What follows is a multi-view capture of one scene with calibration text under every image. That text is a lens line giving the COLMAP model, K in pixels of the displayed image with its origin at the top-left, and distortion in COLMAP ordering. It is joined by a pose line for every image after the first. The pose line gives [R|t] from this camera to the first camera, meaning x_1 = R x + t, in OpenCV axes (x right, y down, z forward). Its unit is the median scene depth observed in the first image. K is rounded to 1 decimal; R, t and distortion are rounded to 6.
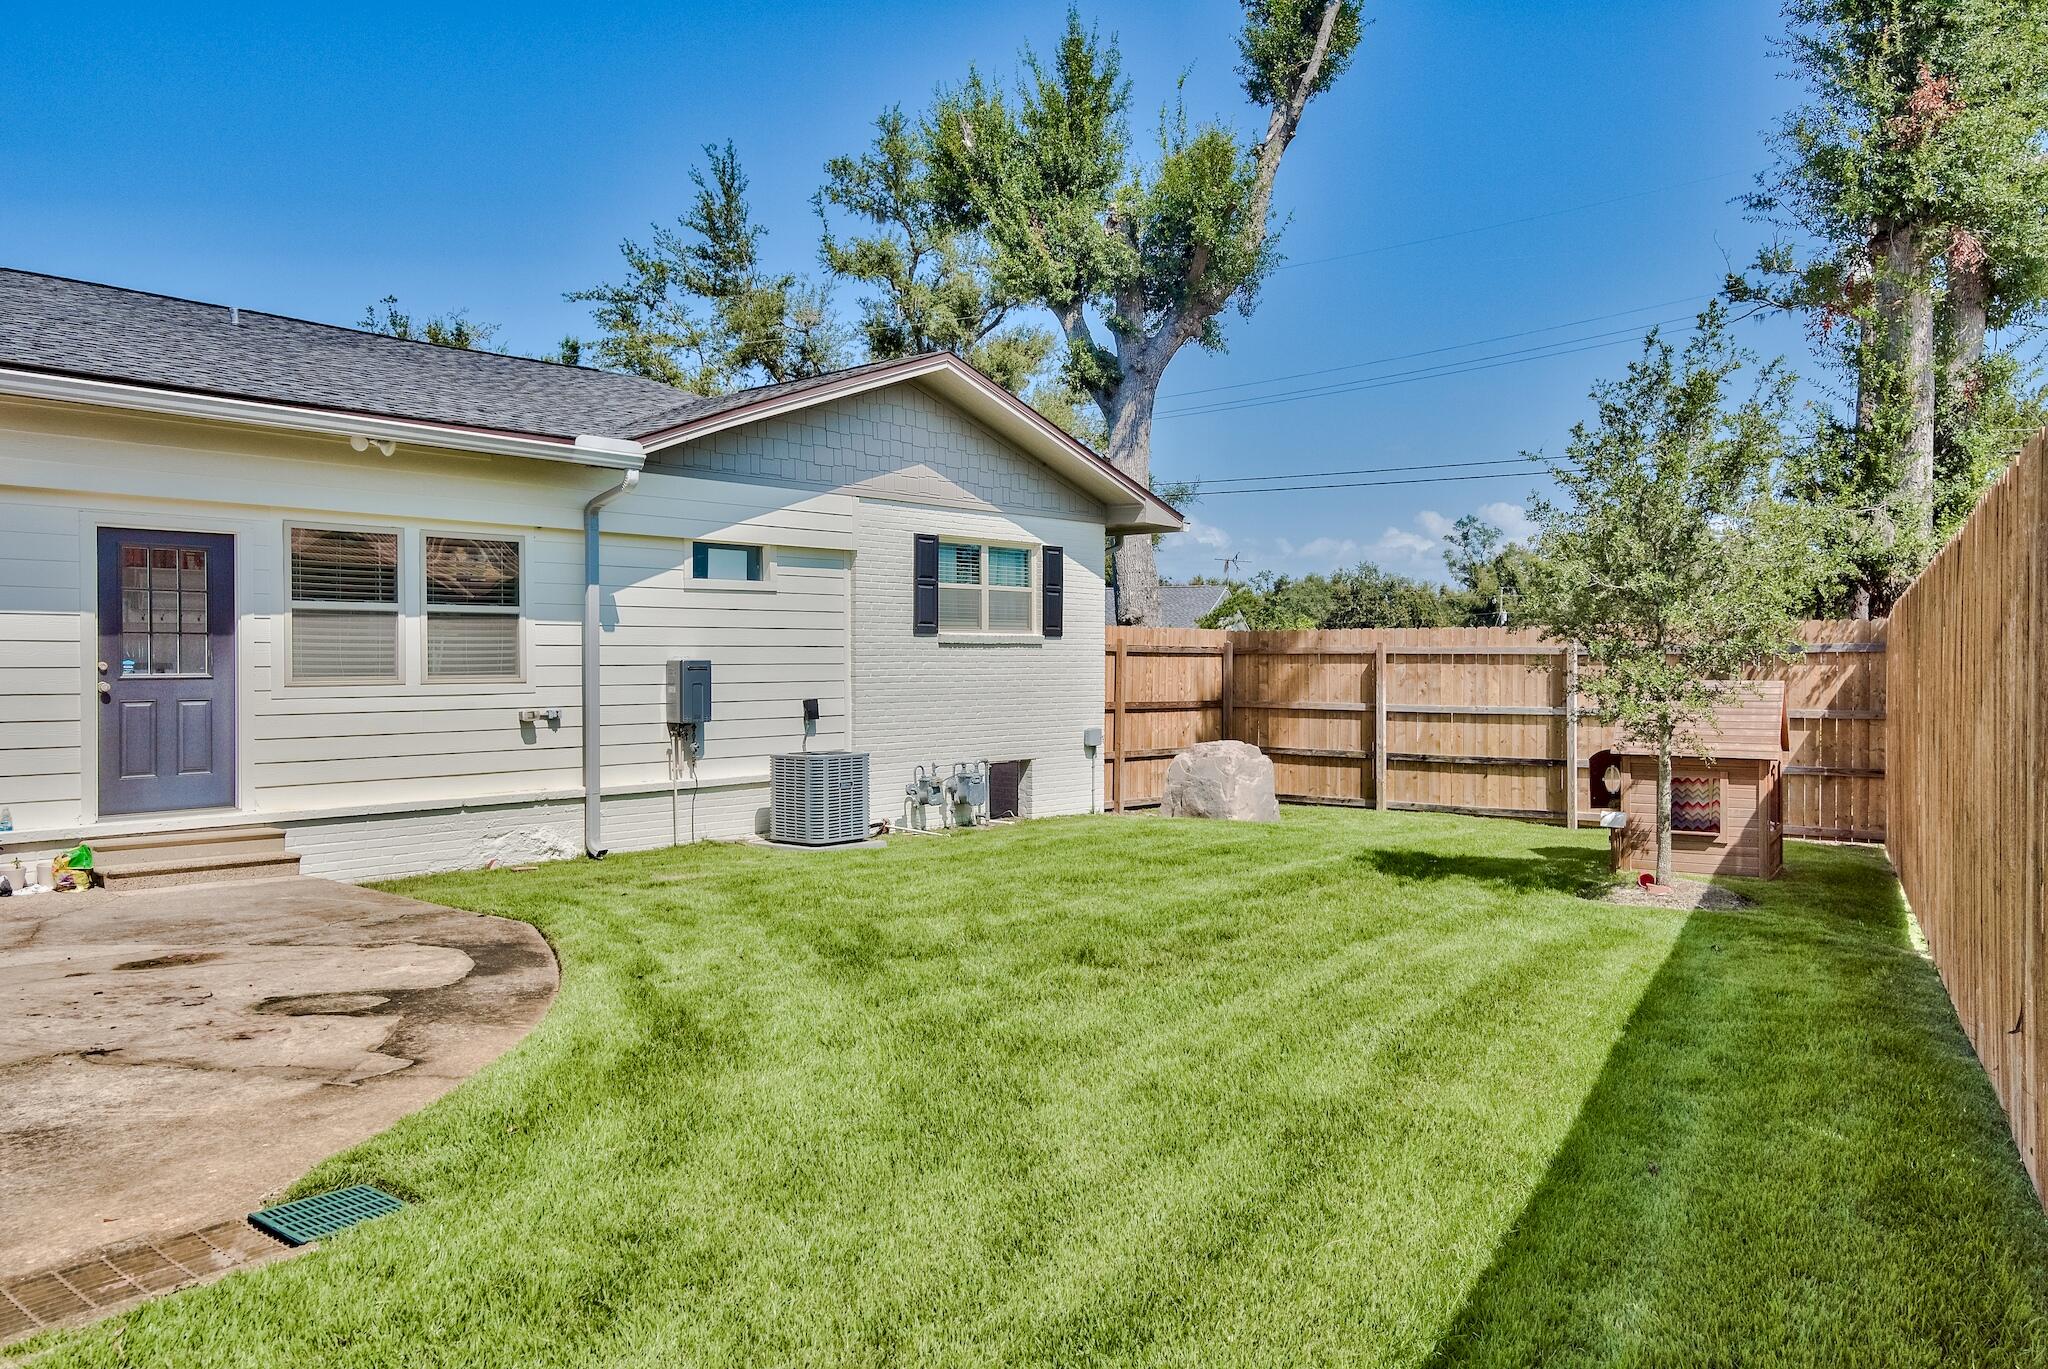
lens RADIAL K [[1526.2, 0, 1024.8], [0, 1526.2, 676.7], [0, 0, 1]] dist [0.004870, 0.002287]
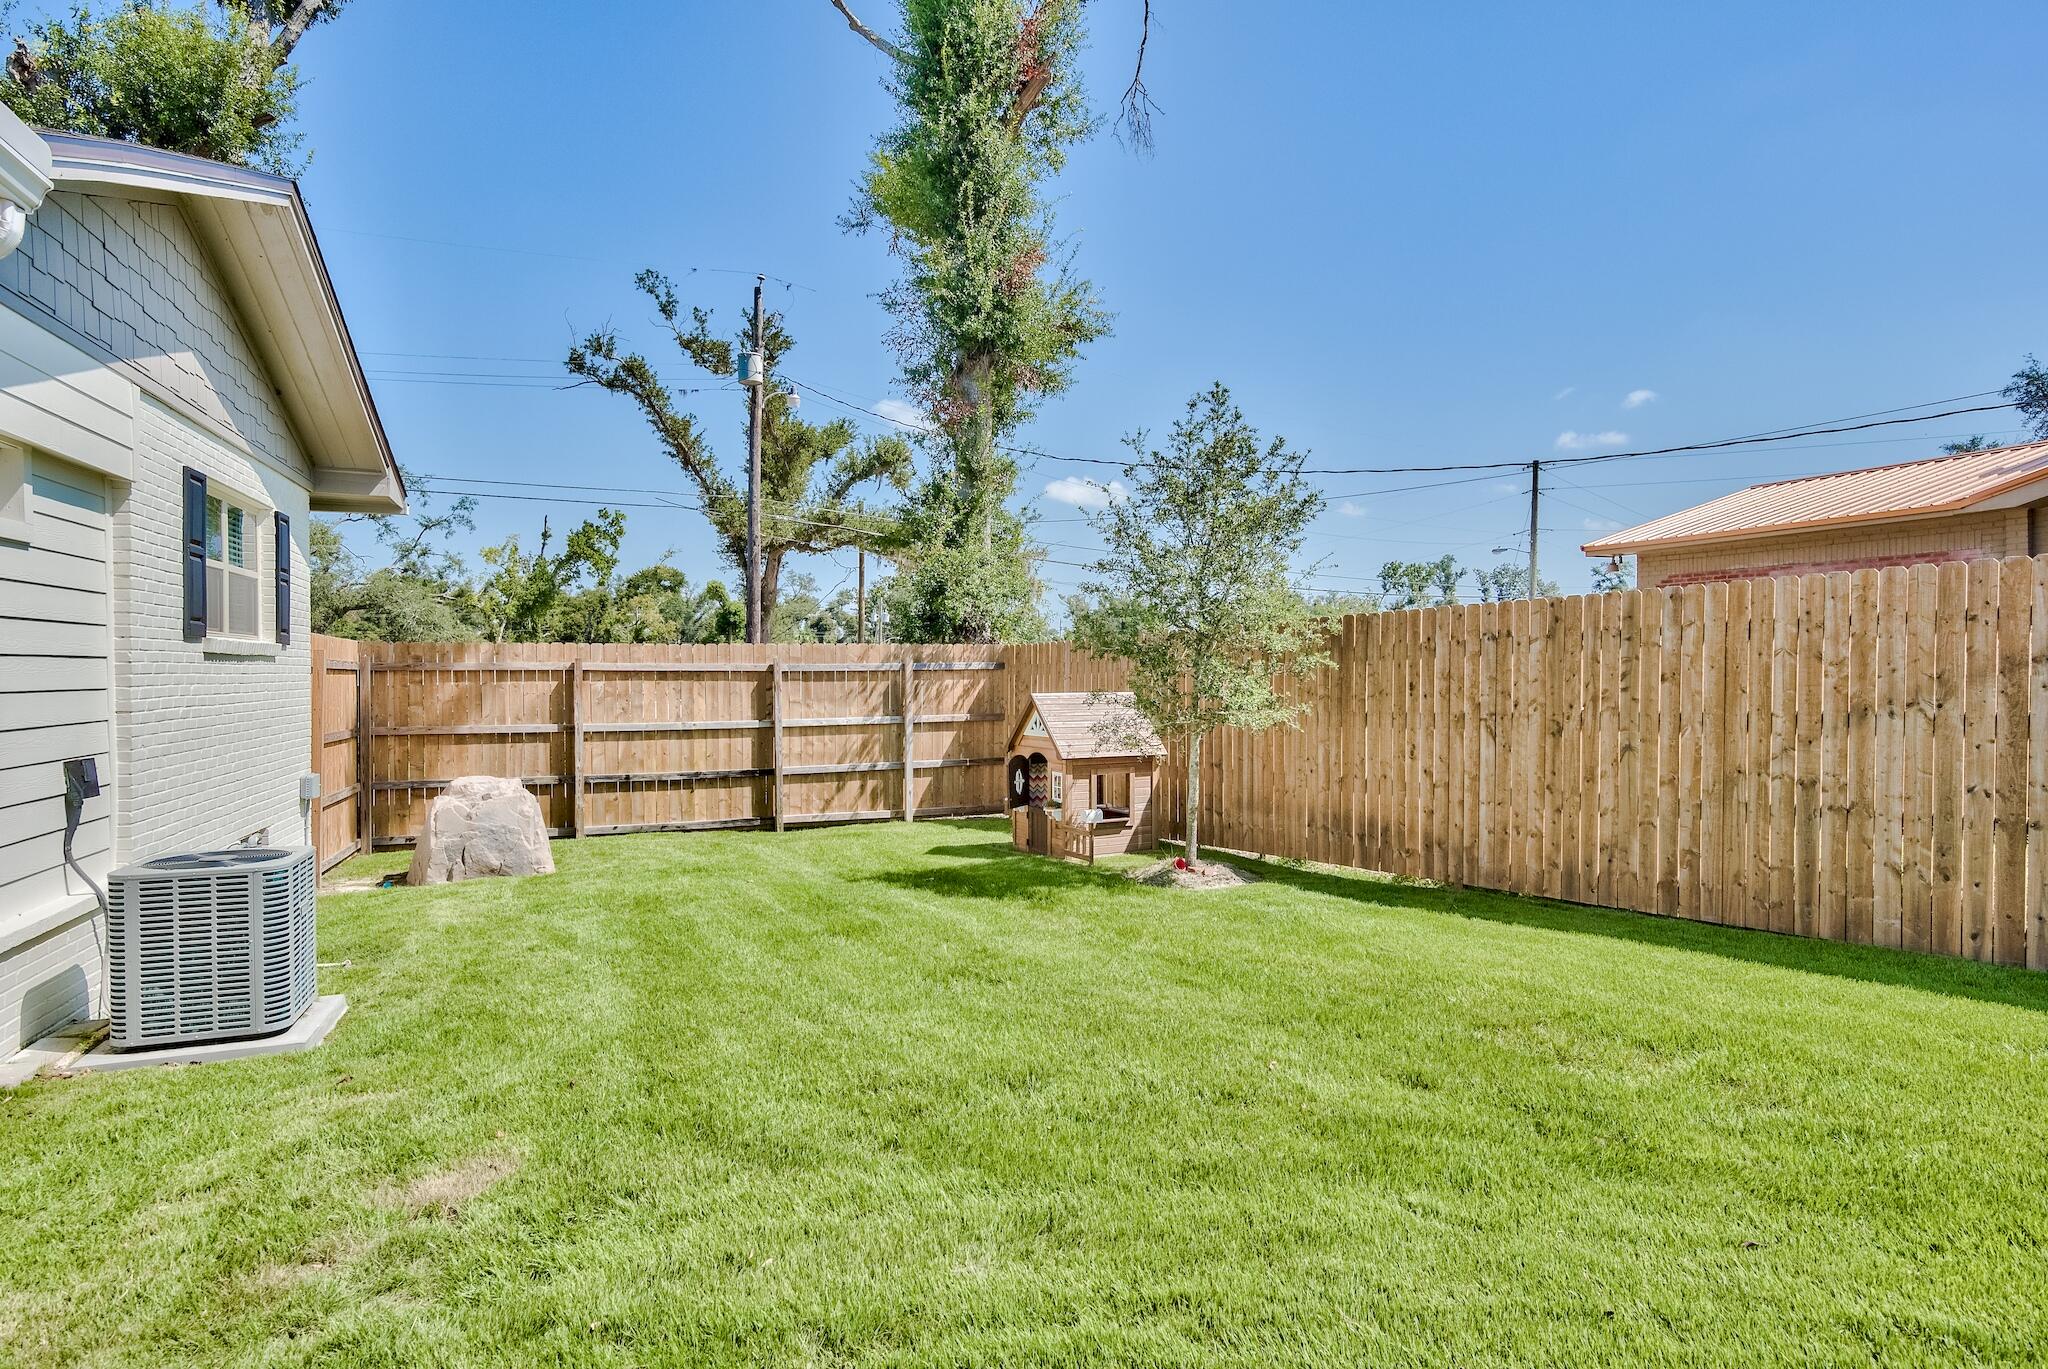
lens RADIAL K [[1164.6, 0, 1027.5], [0, 1164.6, 681.2], [0, 0, 1]] dist [0.005088, 0.001286]
pose [[0.460699, -0.007869, 0.887522, -0.282418], [0.012869, 0.999915, 0.002186, -0.006773], [-0.887463, 0.010415, 0.460761, 0.444409]]
